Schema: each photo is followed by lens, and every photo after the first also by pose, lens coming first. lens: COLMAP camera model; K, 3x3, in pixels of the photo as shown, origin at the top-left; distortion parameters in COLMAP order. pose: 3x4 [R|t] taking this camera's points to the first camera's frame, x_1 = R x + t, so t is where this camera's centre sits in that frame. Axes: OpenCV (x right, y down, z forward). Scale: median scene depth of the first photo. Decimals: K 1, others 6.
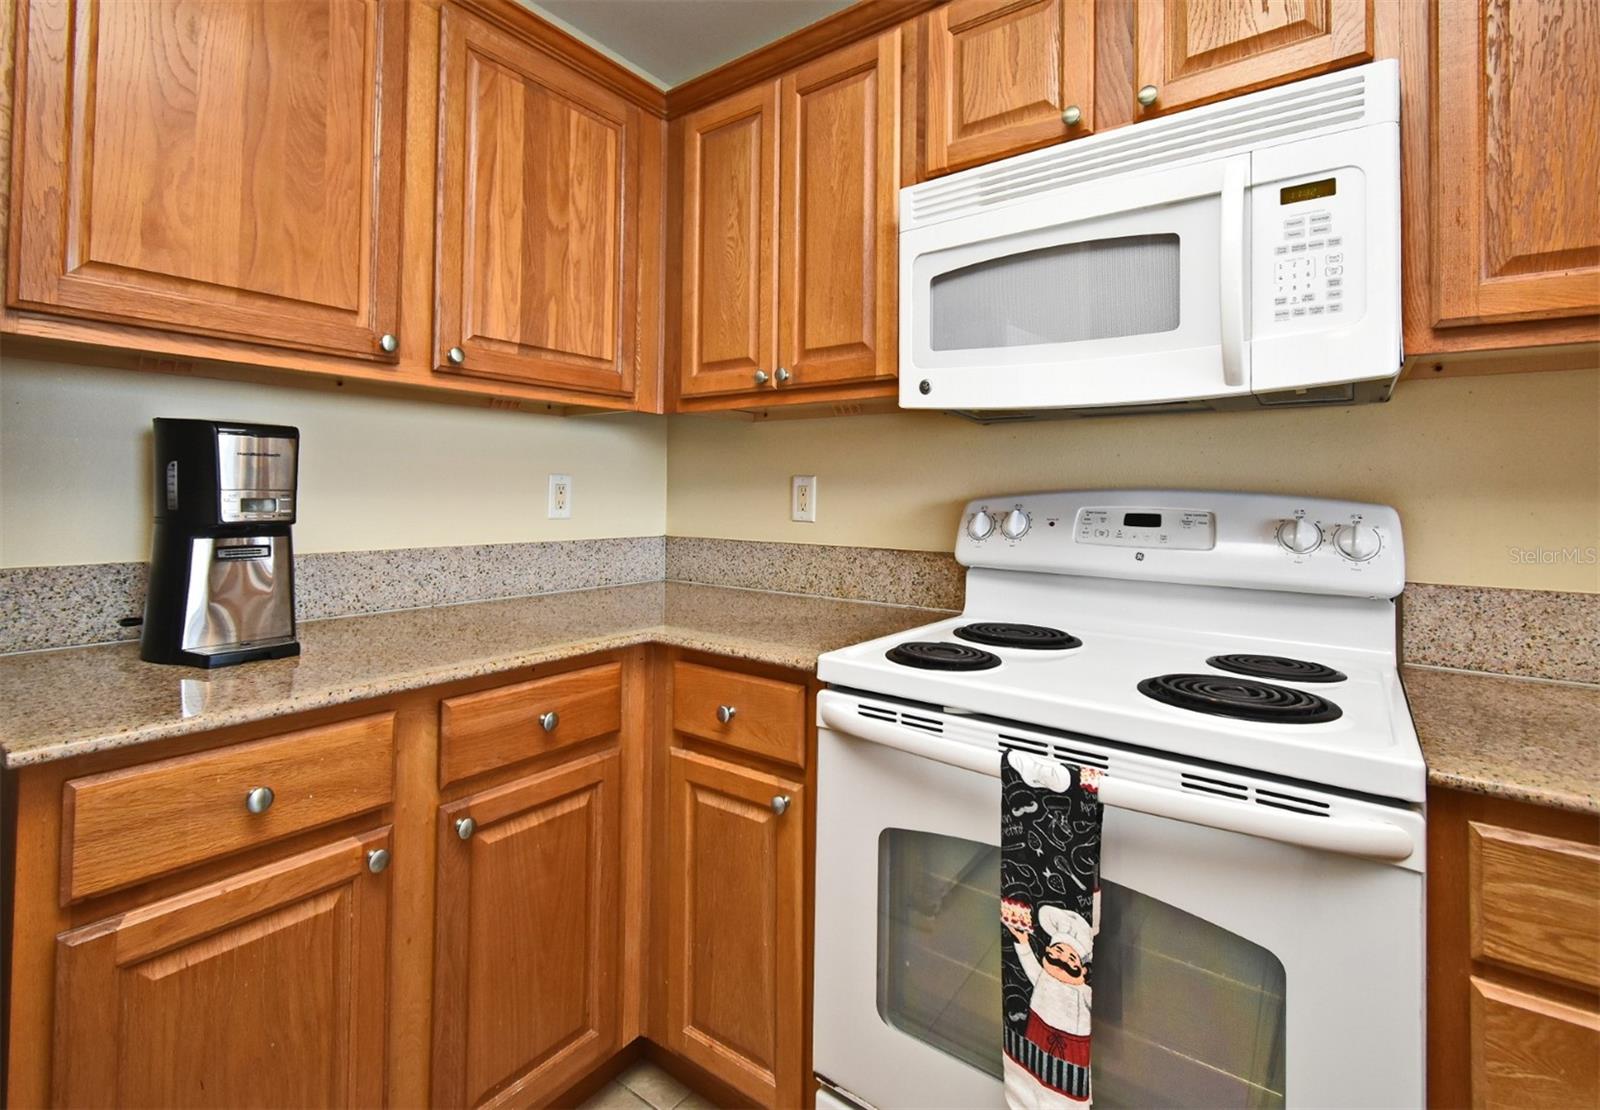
lens RADIAL K [[748.8, 0, 829.5], [0, 748.8, 481.7], [0, 0, 1]] dist [0.000137, -0.001973]
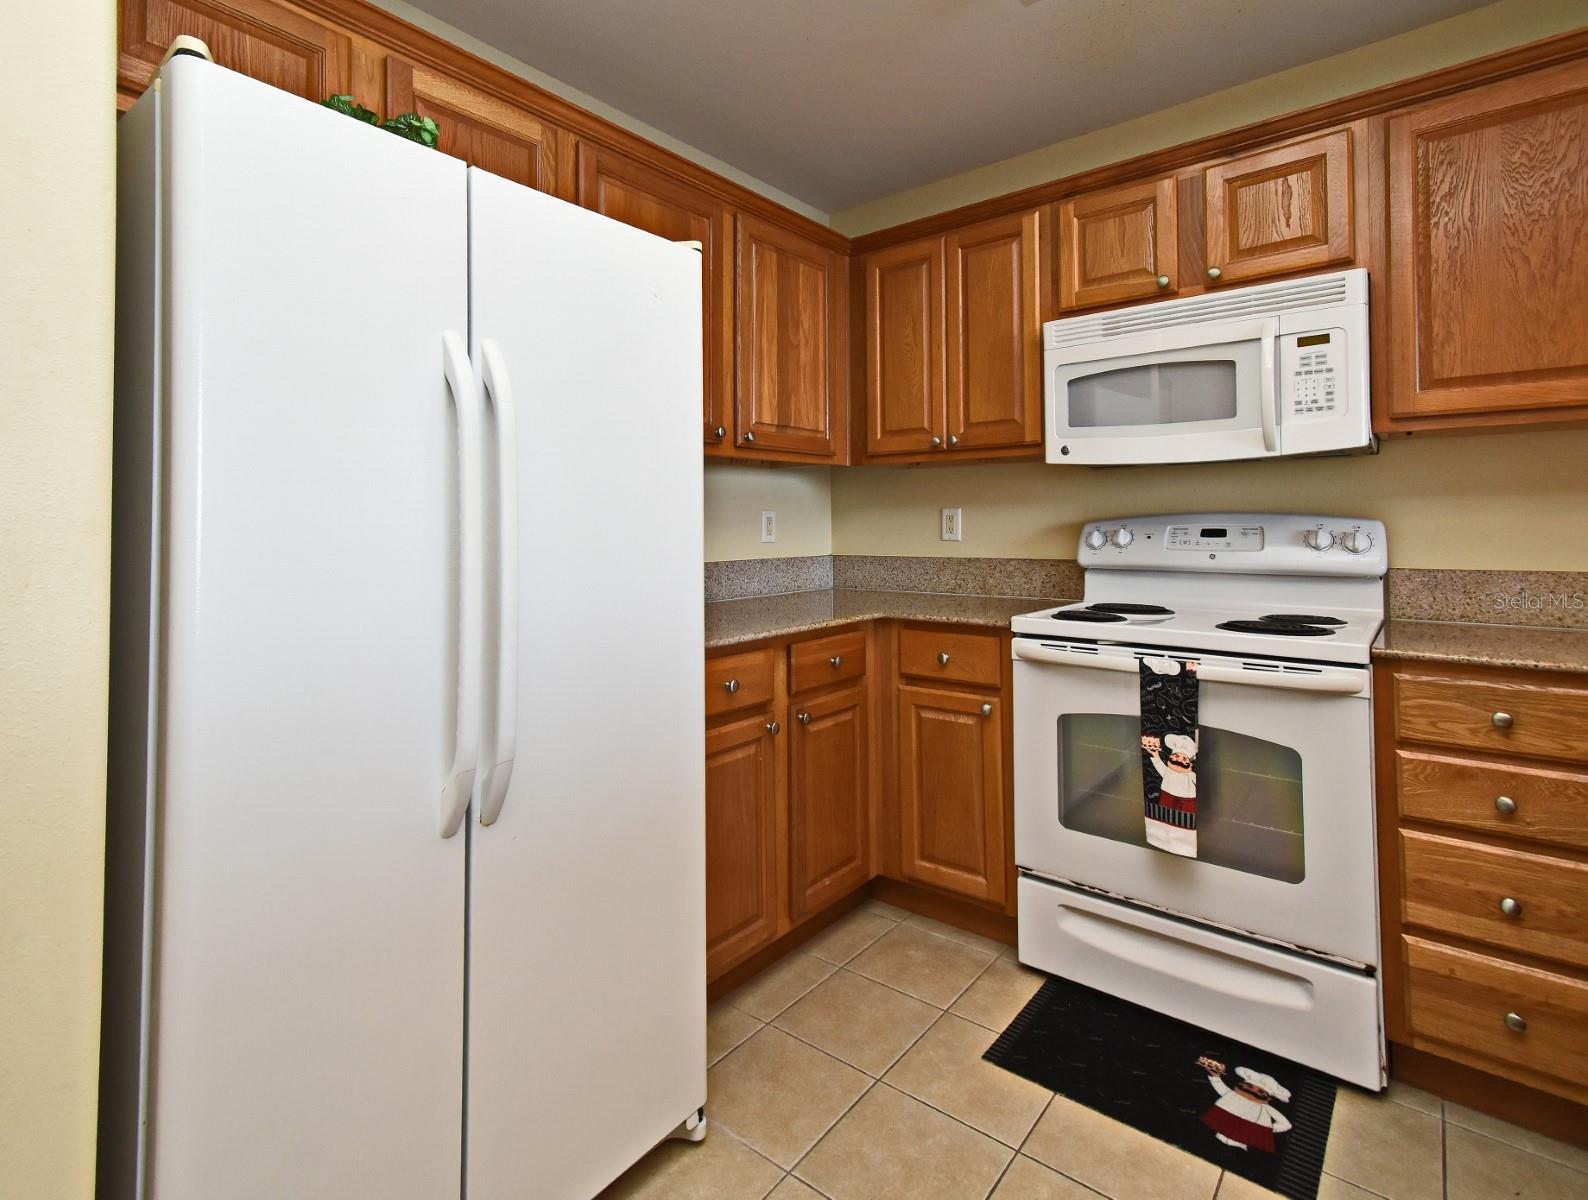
lens RADIAL K [[809.1, 0, 767.0], [0, 809.1, 513.1], [0, 0, 1]] dist [0.016192, -0.000389]
pose [[0.995678, -0.020981, -0.090473, -0.350400], [0.021228, 0.999773, 0.001773, -0.012235], [0.090416, -0.003686, 0.995897, -0.760183]]
